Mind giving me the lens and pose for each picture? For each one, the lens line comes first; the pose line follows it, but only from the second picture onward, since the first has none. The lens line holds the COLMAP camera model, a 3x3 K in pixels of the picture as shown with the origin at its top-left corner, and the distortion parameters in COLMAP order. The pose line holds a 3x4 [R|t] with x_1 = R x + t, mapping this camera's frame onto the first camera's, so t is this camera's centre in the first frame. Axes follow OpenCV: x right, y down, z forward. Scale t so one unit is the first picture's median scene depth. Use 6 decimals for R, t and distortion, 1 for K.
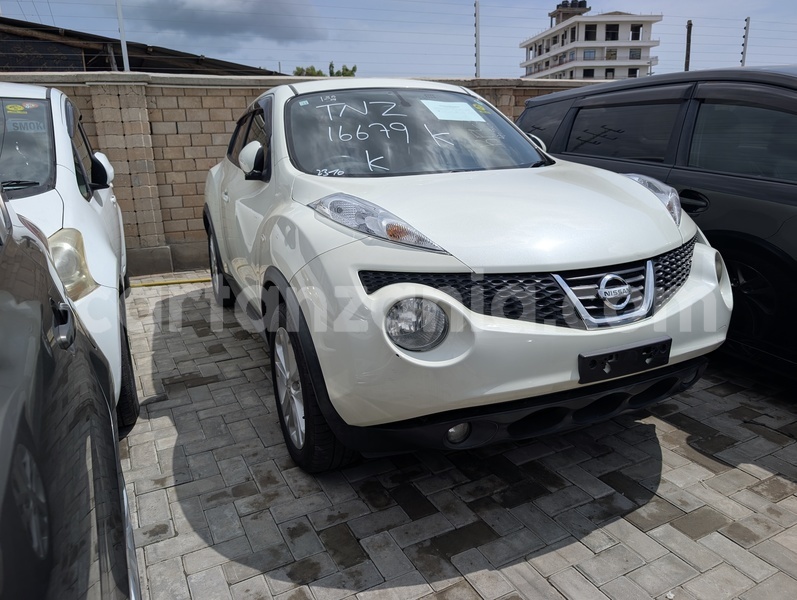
lens RADIAL K [[601.0, 0, 397.7], [0, 601.0, 298.8], [0, 0, 1]] dist [0.006679, -0.005076]
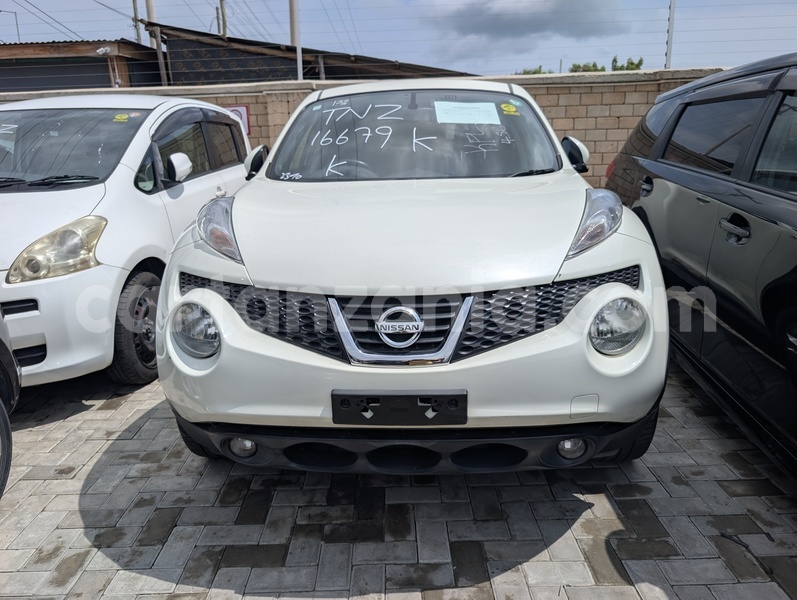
lens RADIAL K [[601.0, 0, 398.1], [0, 601.0, 301.6], [0, 0, 1]] dist [0.006679, -0.005076]
pose [[0.886012, 0.123404, -0.446940, 0.588888], [-0.120528, 0.992093, 0.034992, -0.061620], [0.447724, 0.022866, 0.893880, 0.186214]]
